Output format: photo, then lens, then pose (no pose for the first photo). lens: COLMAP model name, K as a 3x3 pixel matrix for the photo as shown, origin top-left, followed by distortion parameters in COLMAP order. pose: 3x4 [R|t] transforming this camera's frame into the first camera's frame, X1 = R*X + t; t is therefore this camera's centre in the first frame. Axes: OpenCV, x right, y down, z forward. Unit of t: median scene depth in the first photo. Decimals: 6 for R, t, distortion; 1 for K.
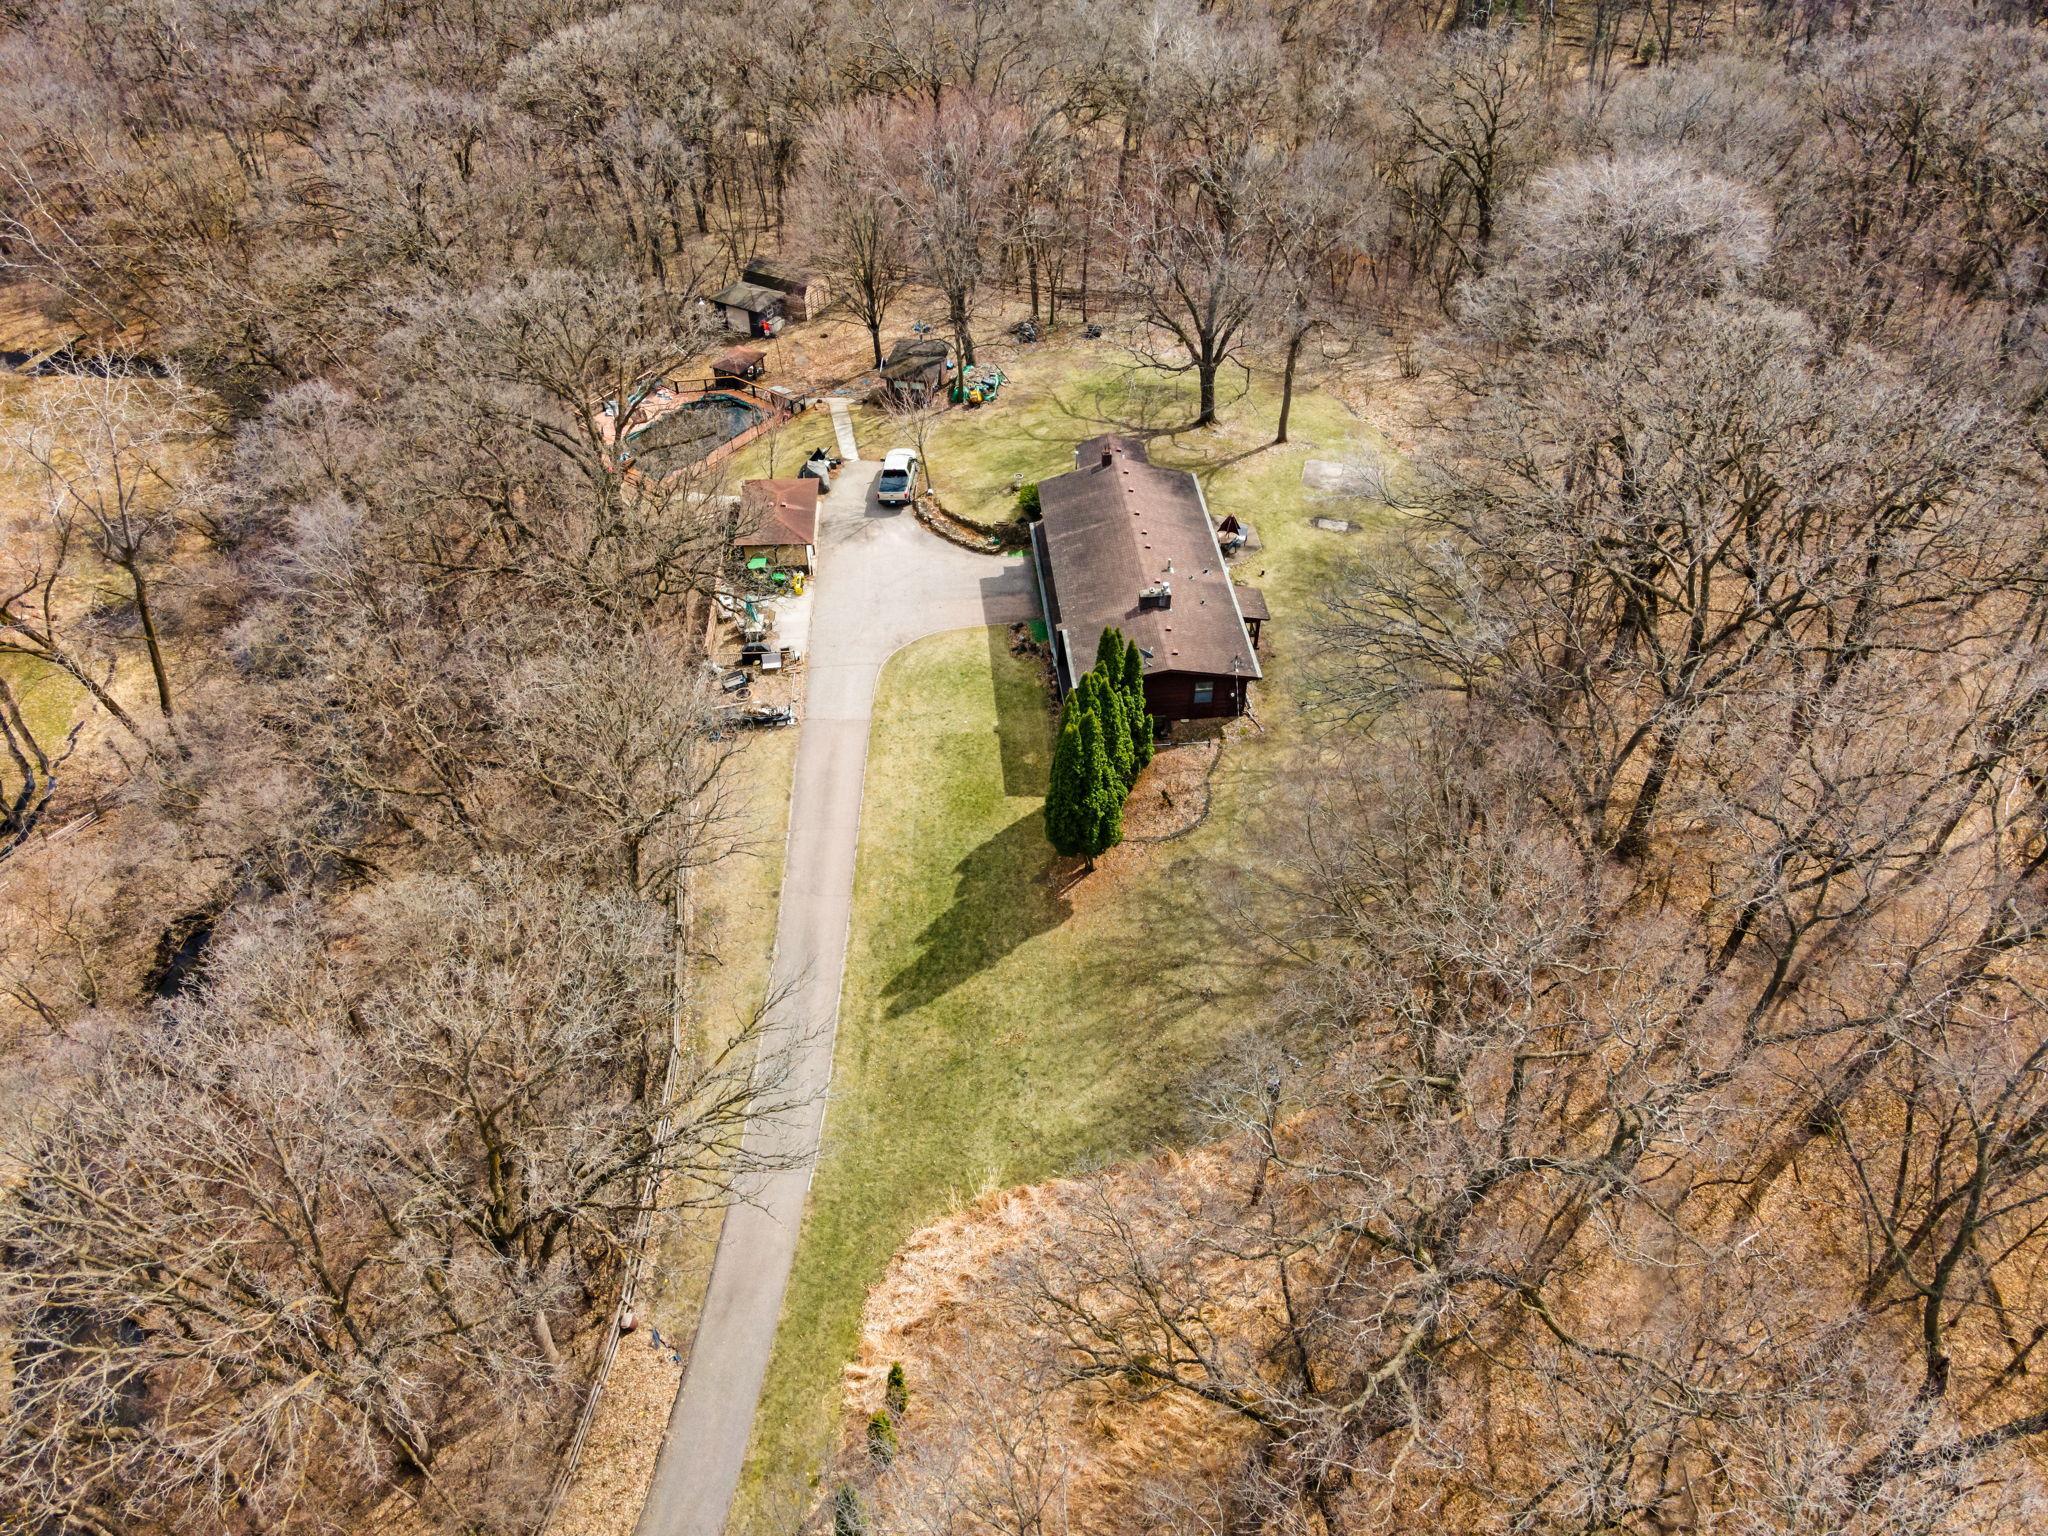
lens RADIAL K [[1509.8, 0, 1024.0], [0, 1509.8, 768.0], [0, 0, 1]] dist [-0.008007, 0.113533]
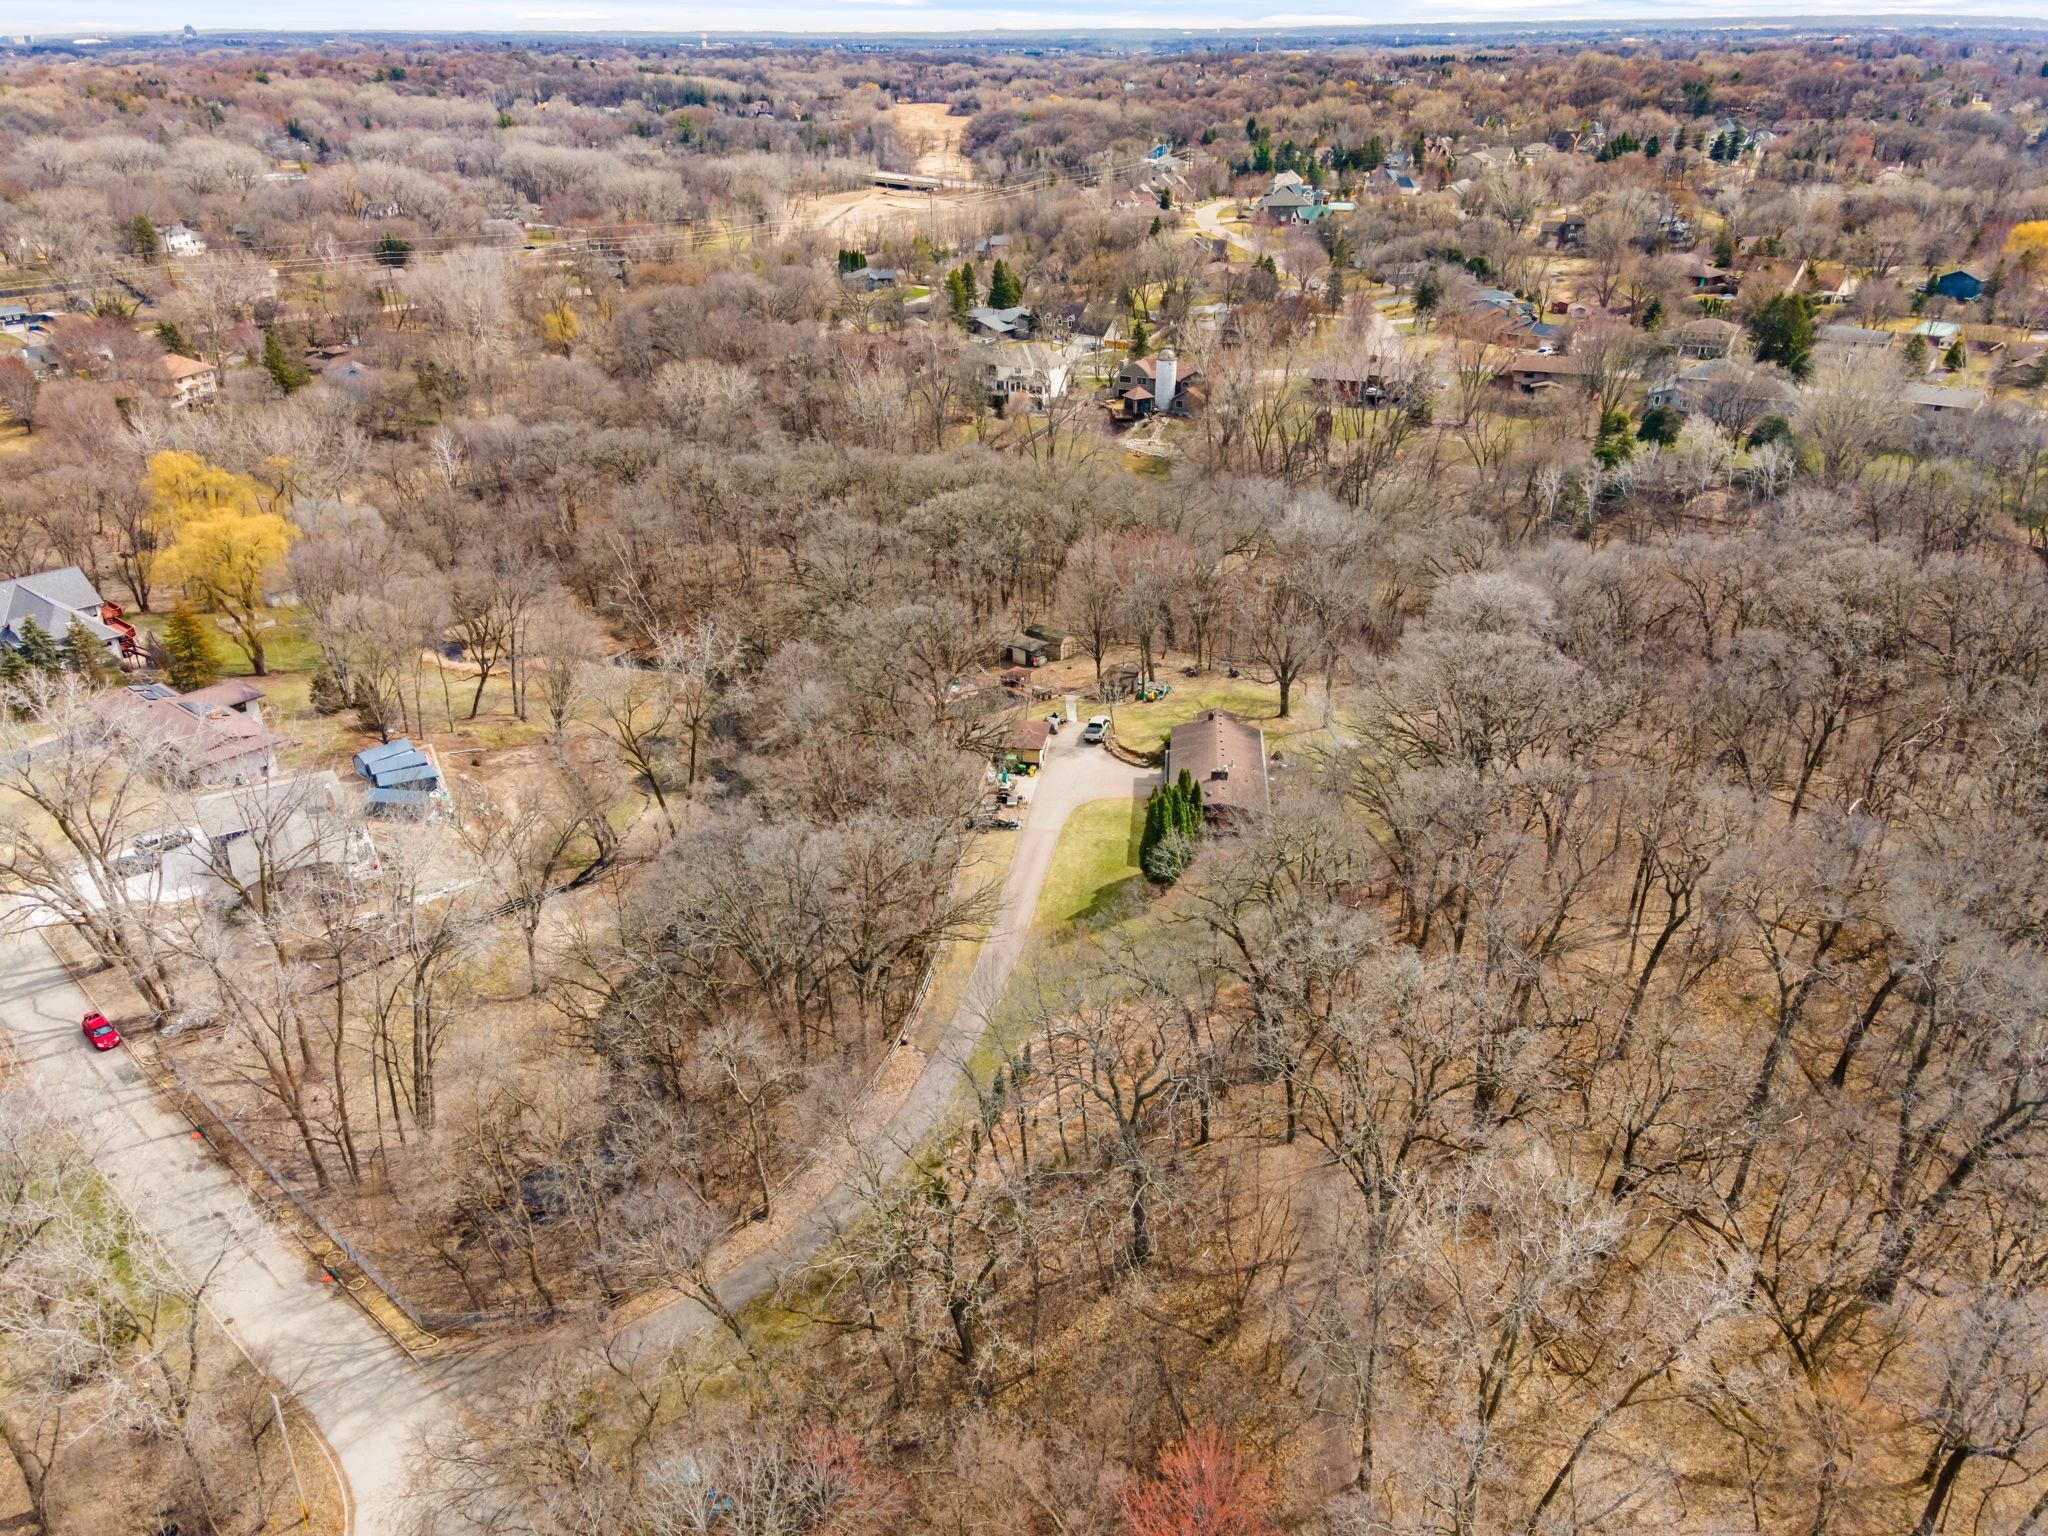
lens RADIAL K [[1509.8, 0, 1024.0], [0, 1509.8, 768.0], [0, 0, 1]] dist [-0.008007, 0.113533]
pose [[0.981360, 0.084487, -0.172613, 0.135345], [-0.131247, 0.950741, -0.280830, 0.344387], [0.140384, 0.298251, 0.944108, -0.628062]]
